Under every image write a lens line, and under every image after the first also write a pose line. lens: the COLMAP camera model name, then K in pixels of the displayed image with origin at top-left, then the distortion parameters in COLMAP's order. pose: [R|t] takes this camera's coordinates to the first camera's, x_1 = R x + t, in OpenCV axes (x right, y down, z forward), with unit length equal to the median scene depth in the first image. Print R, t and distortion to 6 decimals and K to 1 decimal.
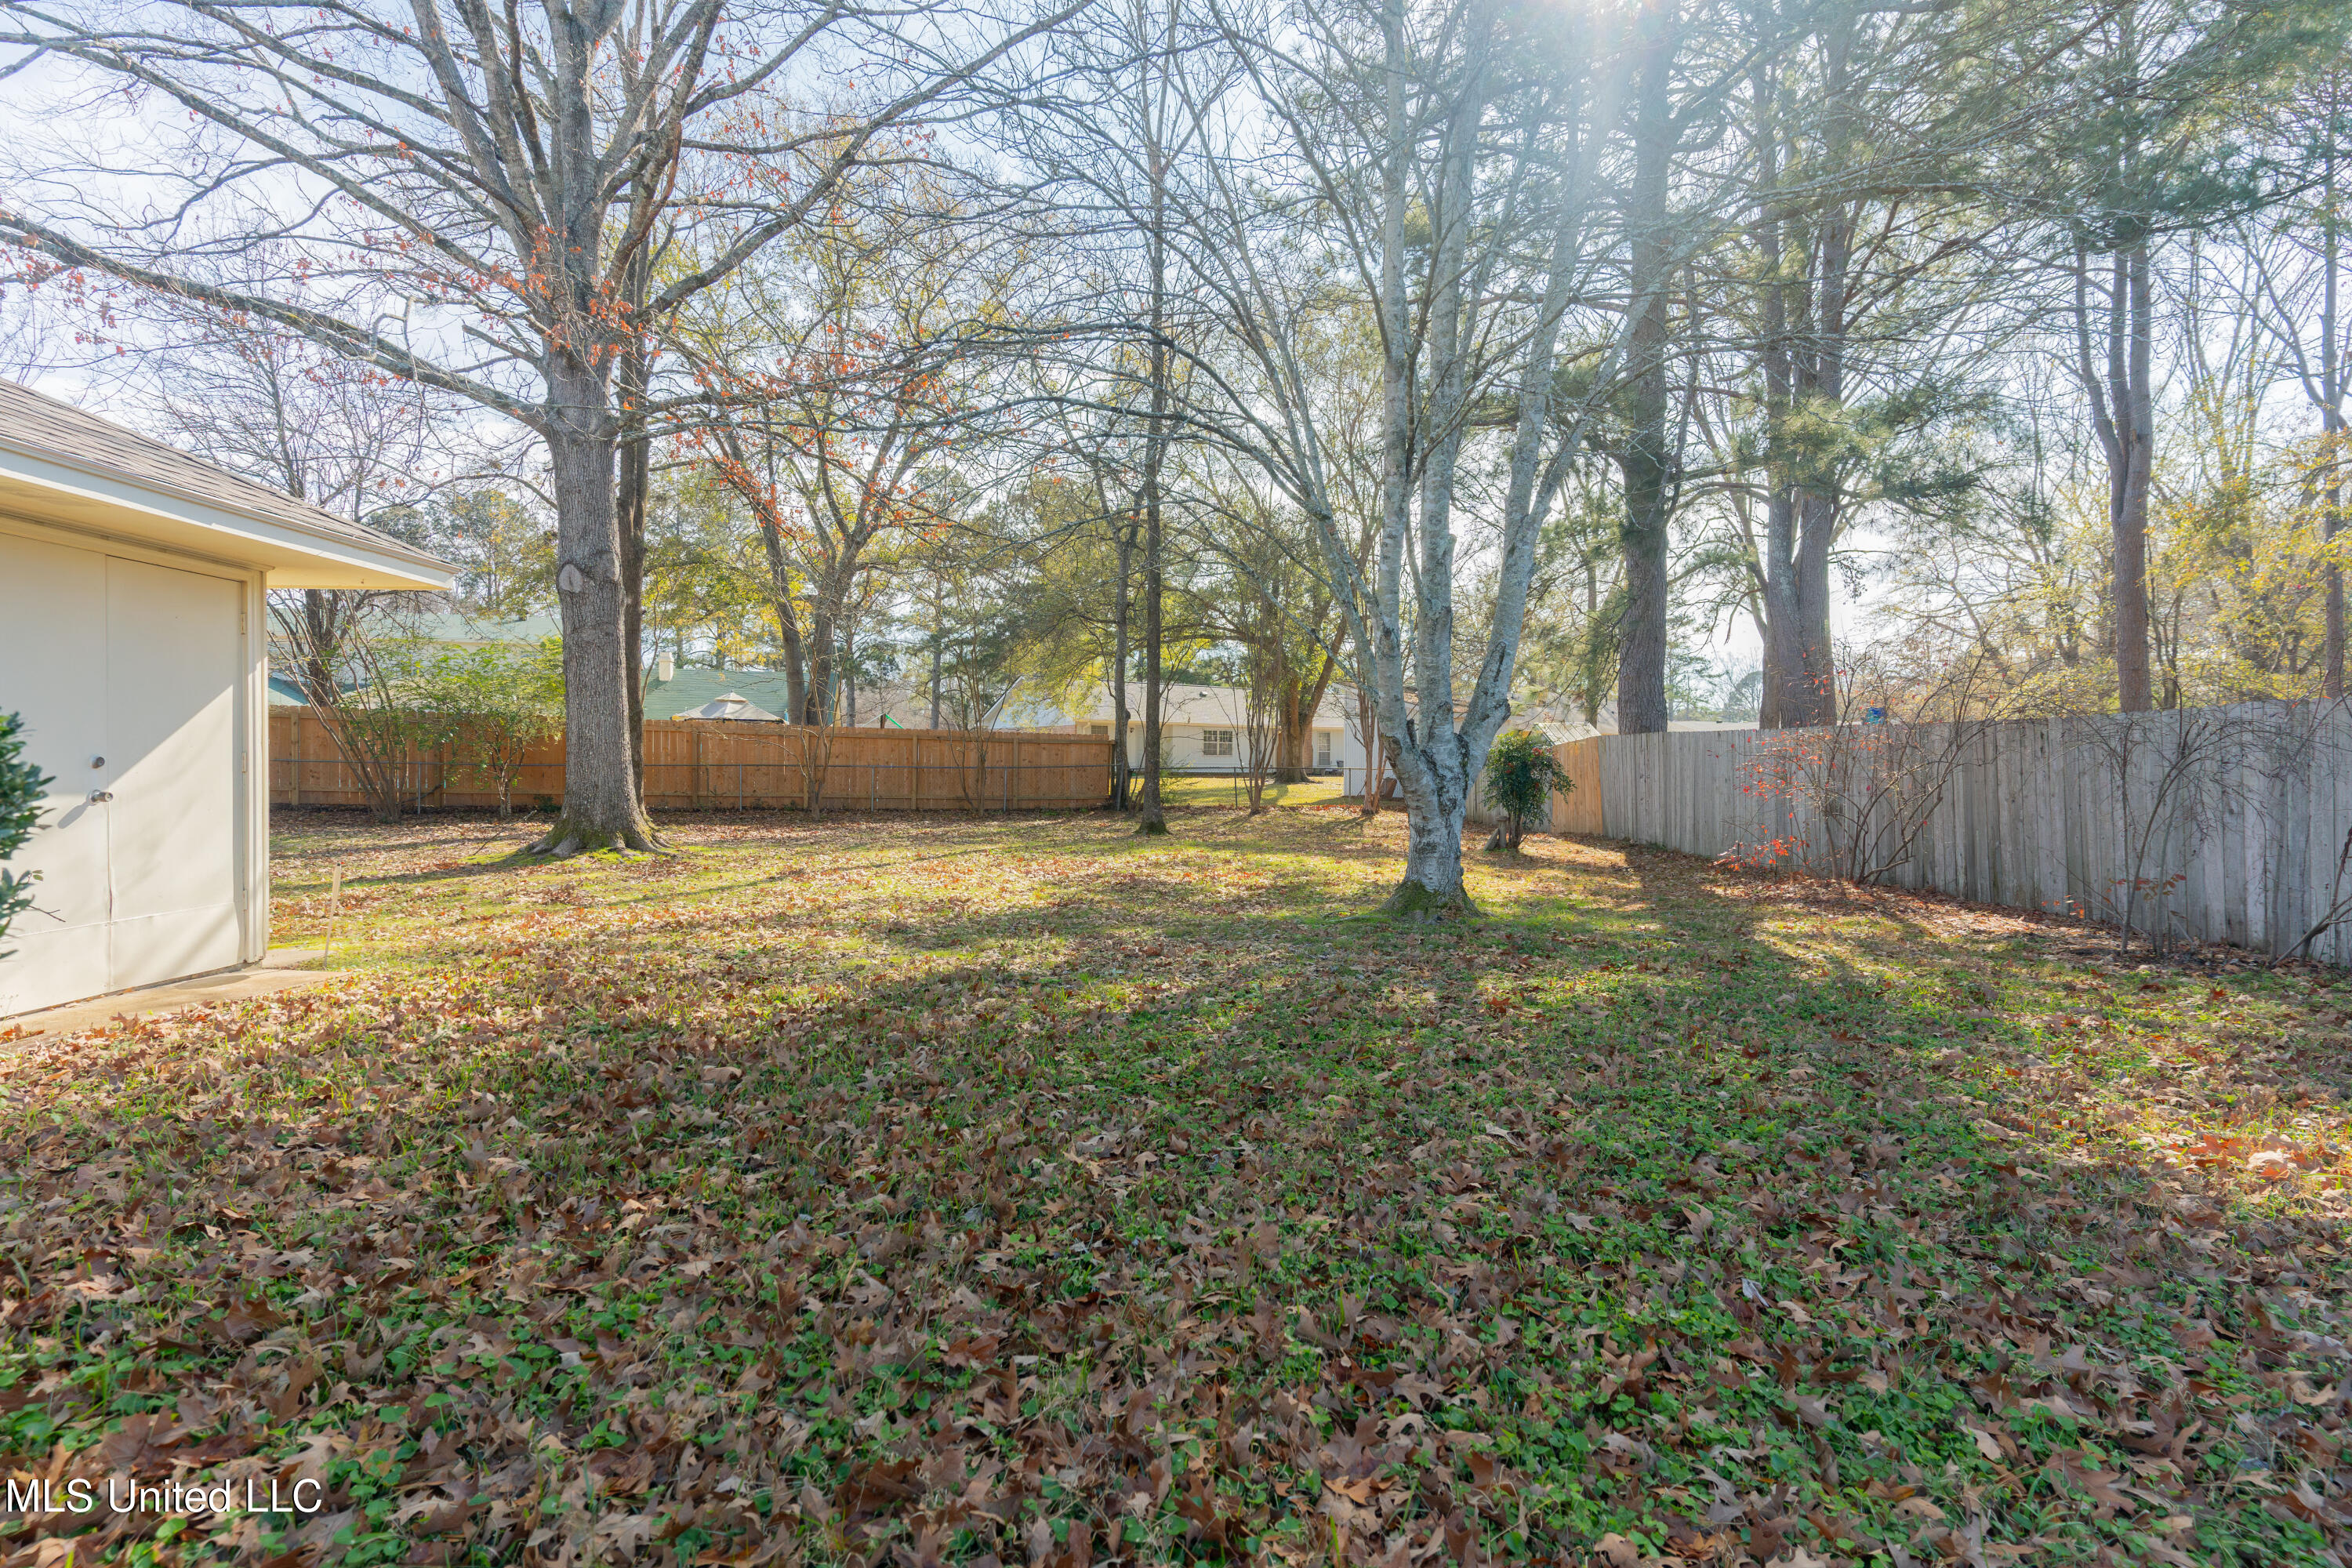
lens RADIAL K [[1153.3, 0, 1180.3], [0, 1153.3, 749.6], [0, 0, 1]] dist [0.004509, 0.001692]
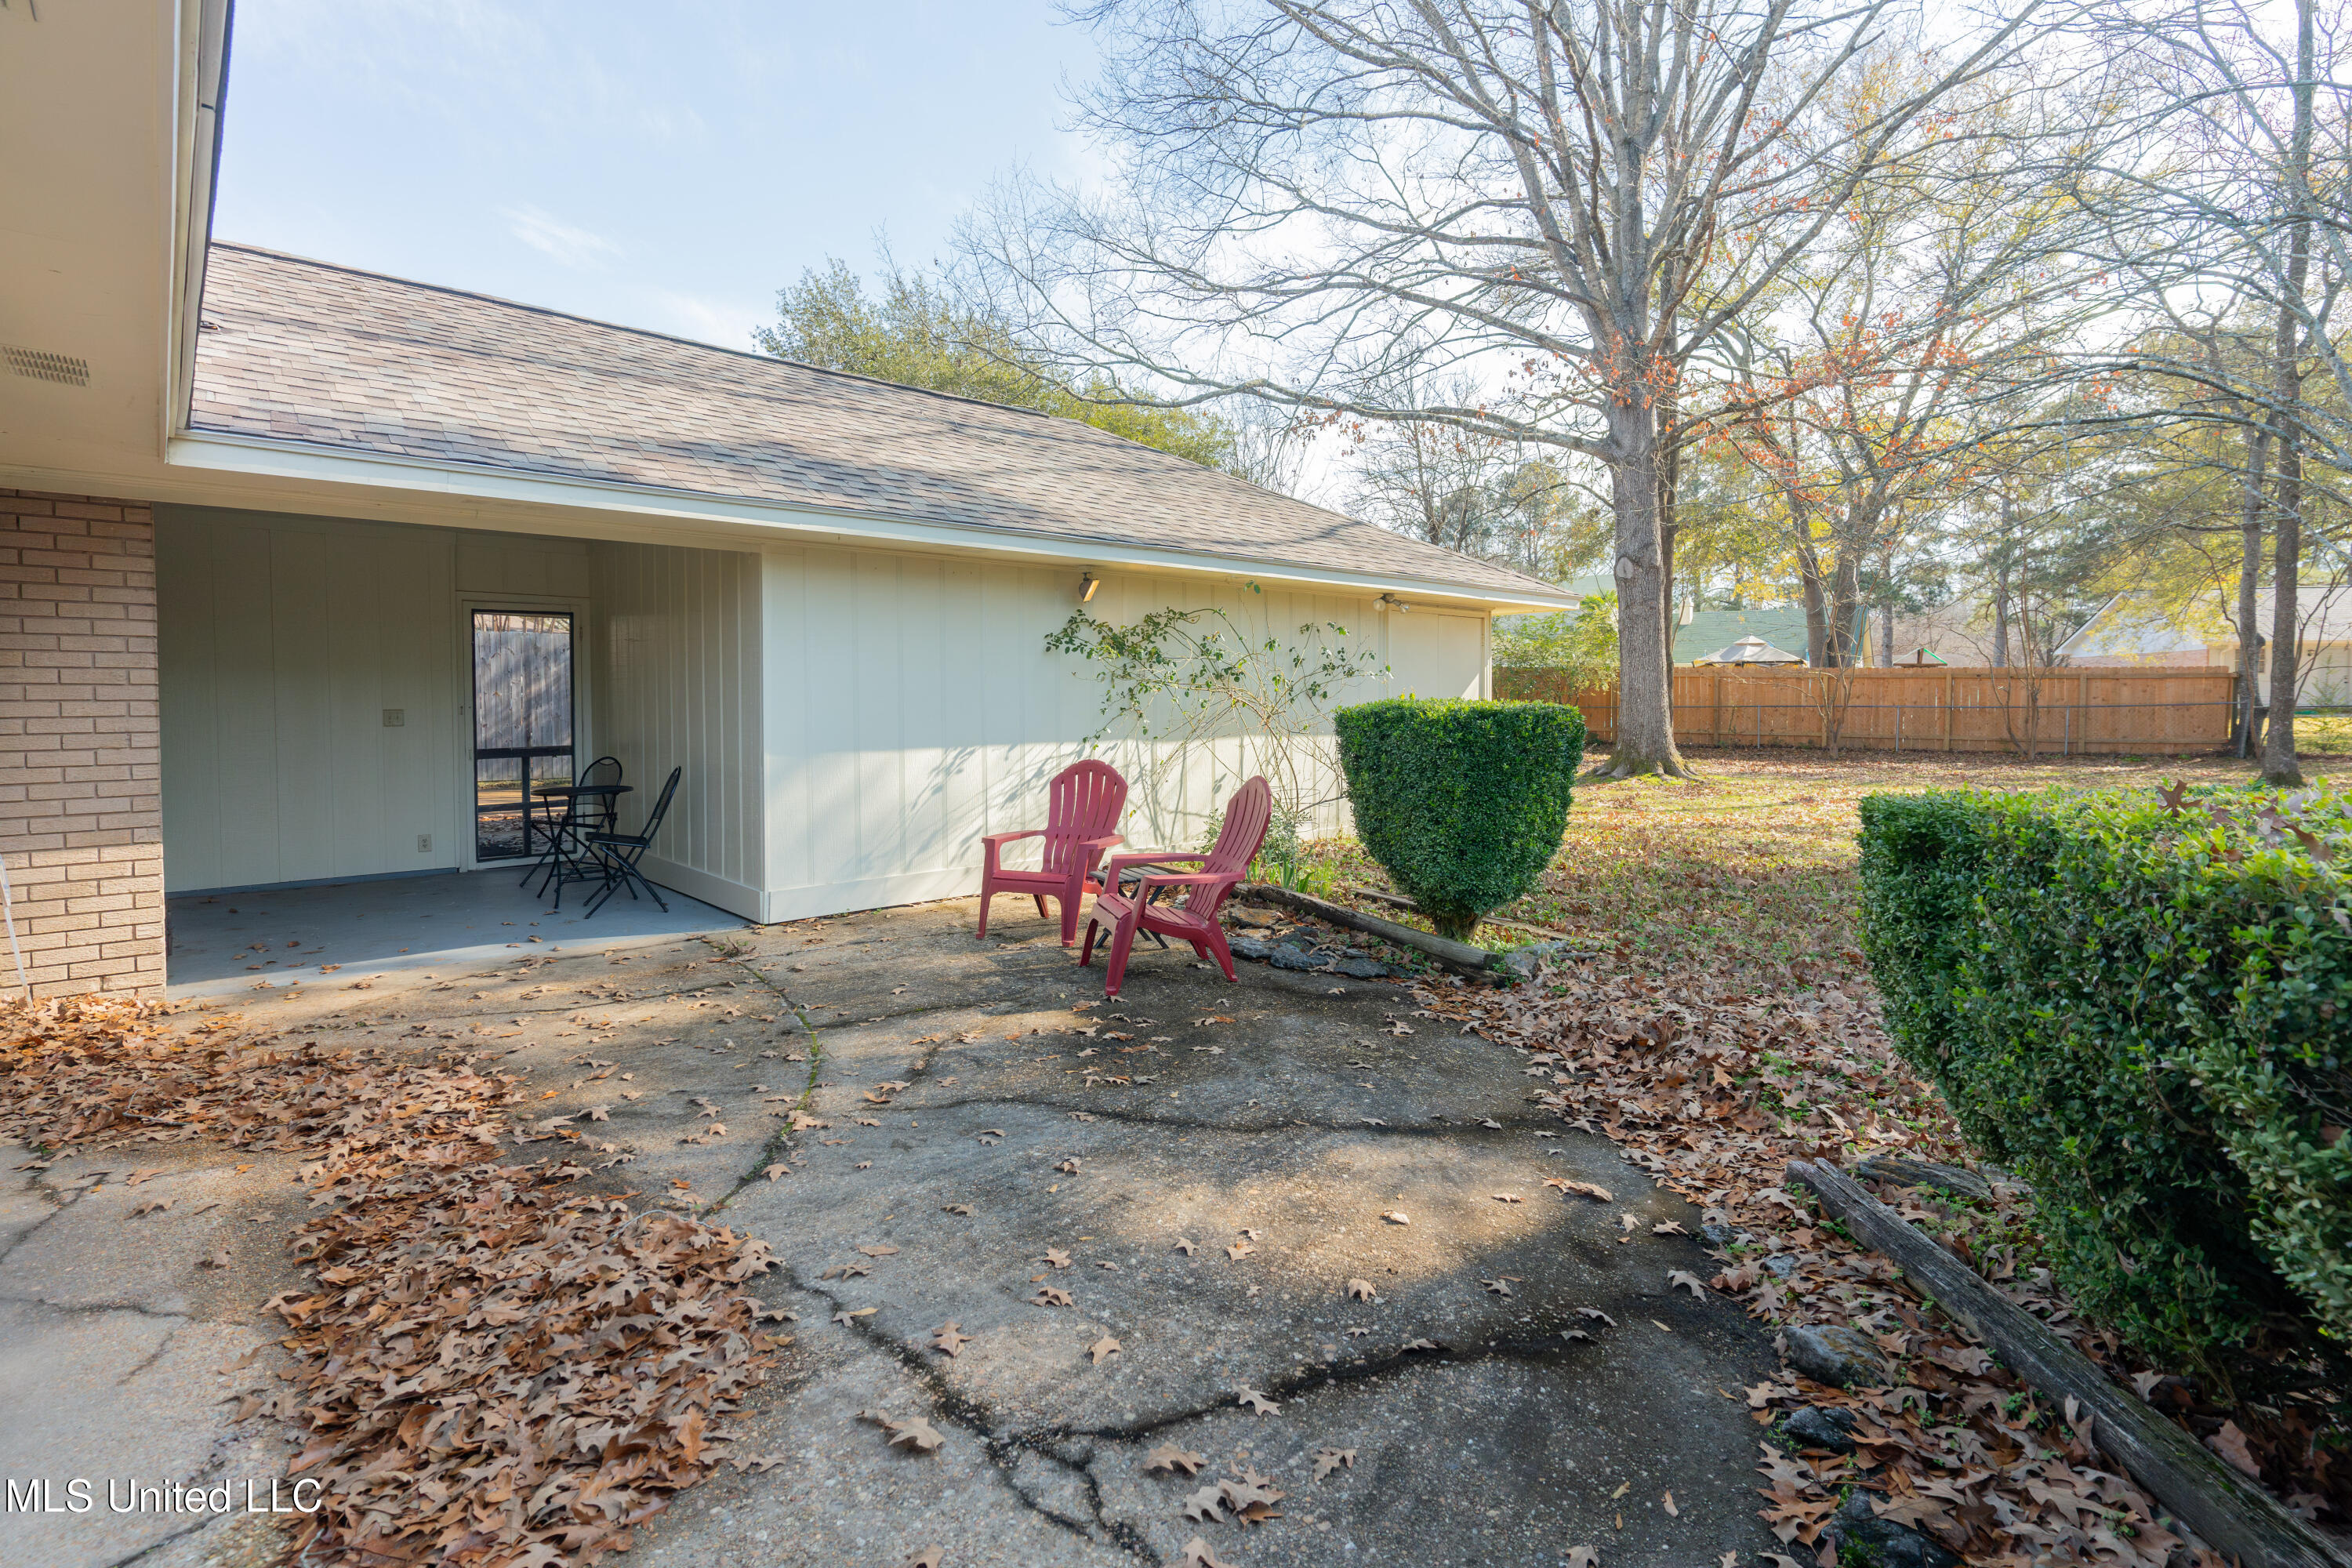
lens RADIAL K [[1153.3, 0, 1180.3], [0, 1153.3, 749.6], [0, 0, 1]] dist [0.004509, 0.001692]
pose [[0.676007, 0.023367, -0.736525, 0.065613], [0.016398, 0.998773, 0.046738, -0.006915], [0.736713, -0.043673, 0.674794, -0.171154]]
